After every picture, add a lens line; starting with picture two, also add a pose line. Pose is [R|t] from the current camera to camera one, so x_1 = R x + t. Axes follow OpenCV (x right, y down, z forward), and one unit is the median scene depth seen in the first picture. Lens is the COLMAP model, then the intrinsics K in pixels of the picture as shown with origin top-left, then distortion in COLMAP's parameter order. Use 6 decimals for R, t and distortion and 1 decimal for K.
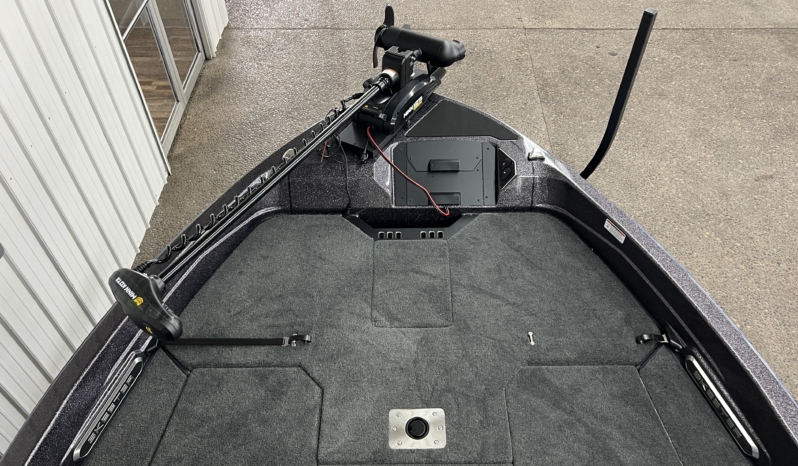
lens RADIAL K [[633.1, 0, 399.0], [0, 633.1, 233.0], [0, 0, 1]] dist [0.031116, -0.017356]
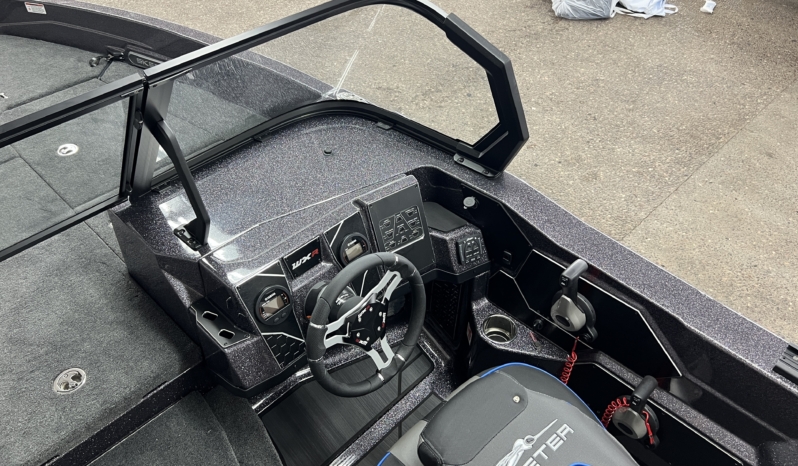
lens RADIAL K [[633.1, 0, 399.0], [0, 633.1, 233.0], [0, 0, 1]] dist [0.031116, -0.017356]
pose [[0.703712, -0.482347, 0.521662, -0.014739], [0.522613, 0.848822, 0.079855, 0.669413], [-0.481316, 0.216433, 0.849407, -0.292531]]
